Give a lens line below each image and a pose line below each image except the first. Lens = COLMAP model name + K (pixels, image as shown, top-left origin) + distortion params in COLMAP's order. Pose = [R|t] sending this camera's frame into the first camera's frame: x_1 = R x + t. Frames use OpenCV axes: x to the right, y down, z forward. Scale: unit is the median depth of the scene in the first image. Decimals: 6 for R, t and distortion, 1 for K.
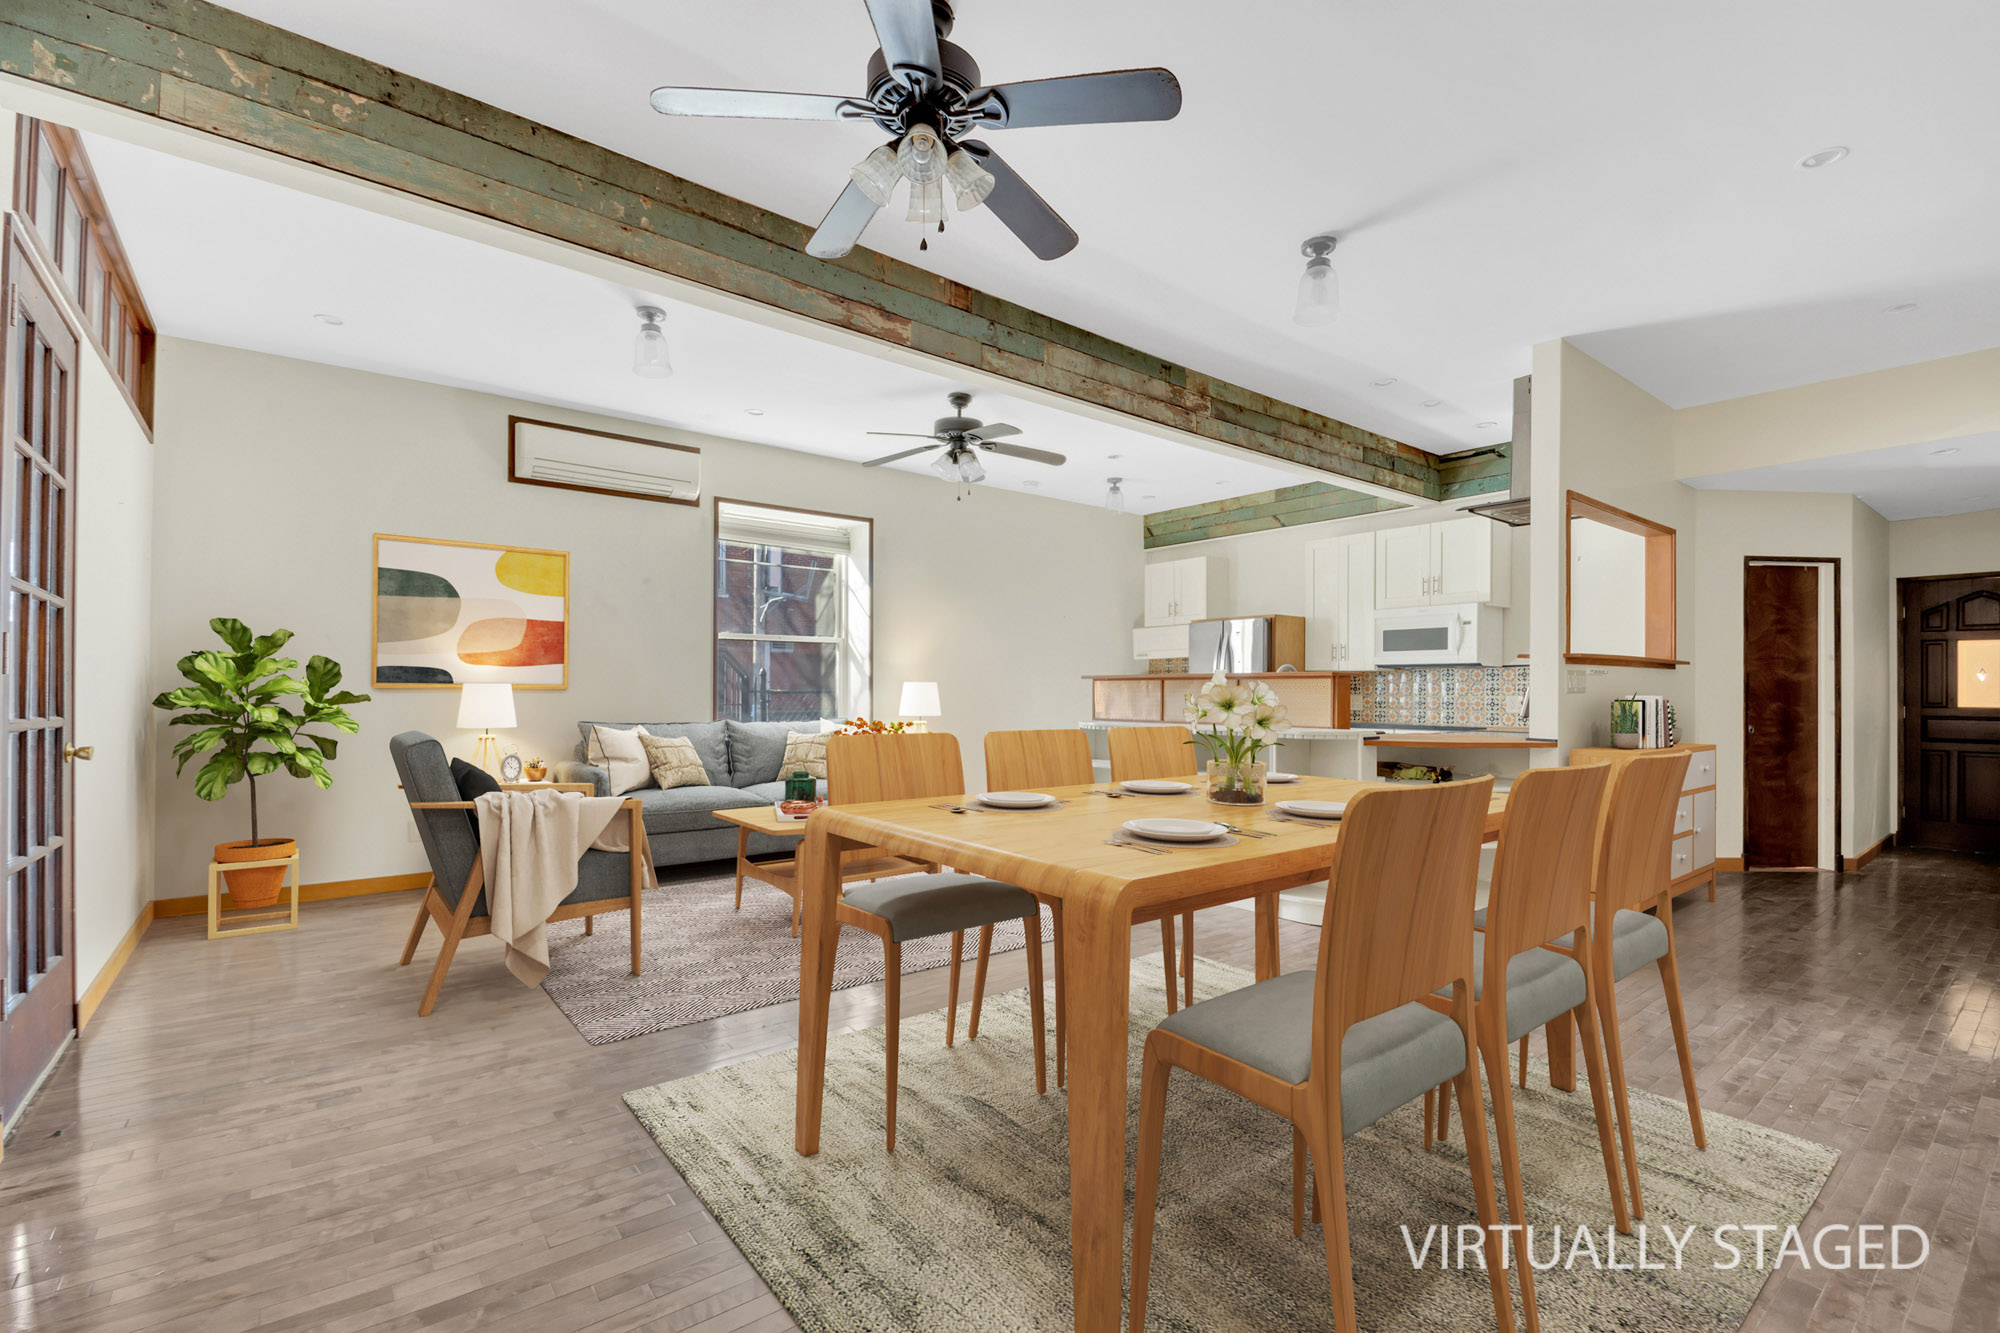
lens RADIAL K [[878.7, 0, 998.5], [0, 878.7, 690.0], [0, 0, 1]] dist [0.000492, -0.000212]
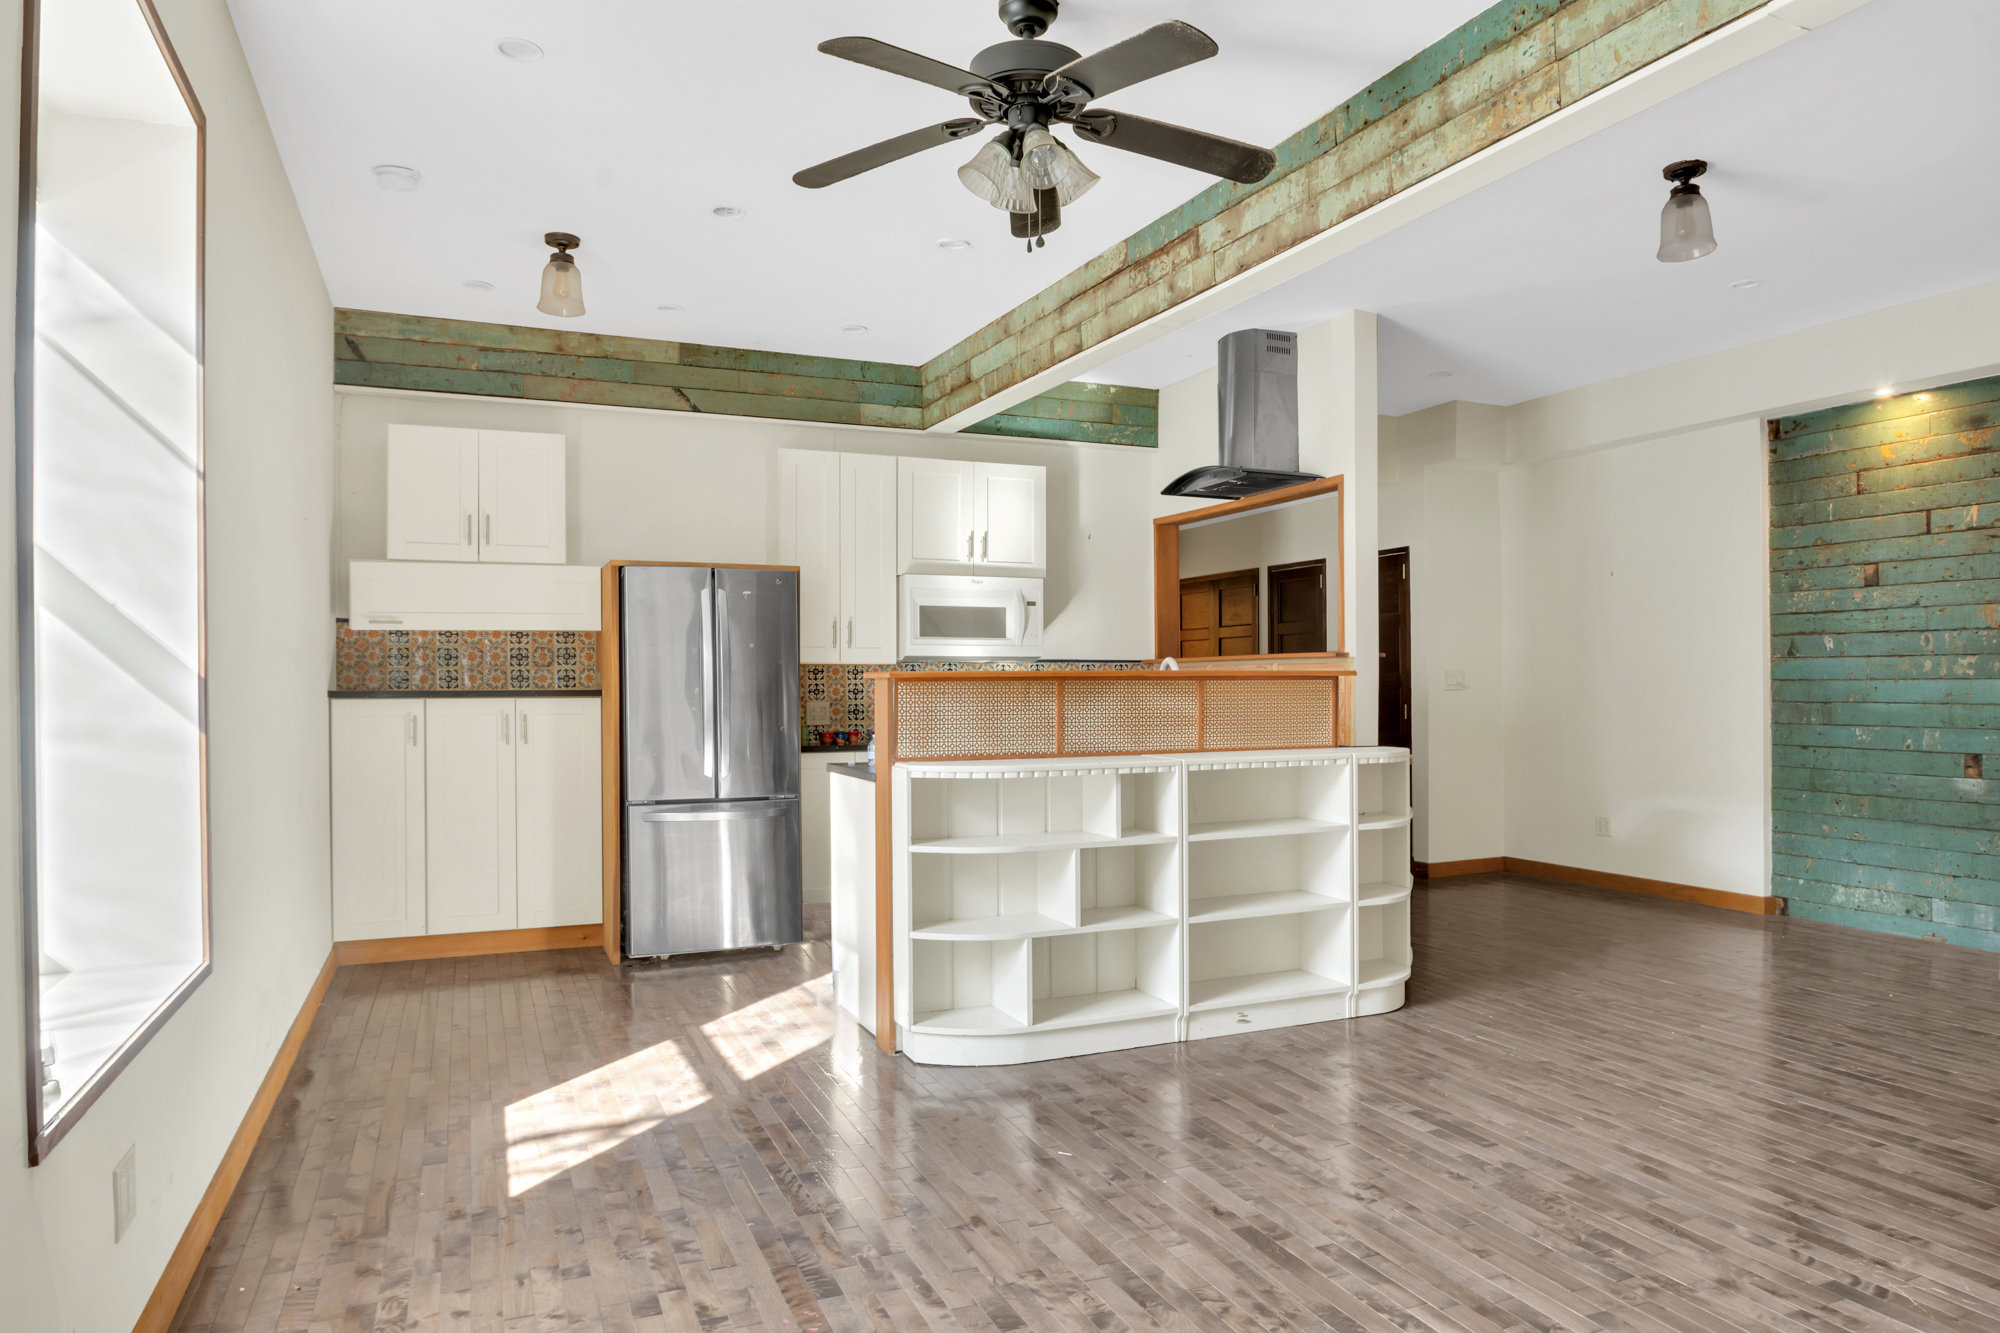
lens RADIAL K [[1303.9, 0, 1000.0], [0, 1303.9, 666.5], [0, 0, 1]] dist [-0.003816, -0.001120]
pose [[0.273627, 0.010018, 0.961784, -0.527115], [-0.000459, 0.999947, -0.010285, -0.011614], [-0.961836, 0.002373, 0.273617, 0.682550]]
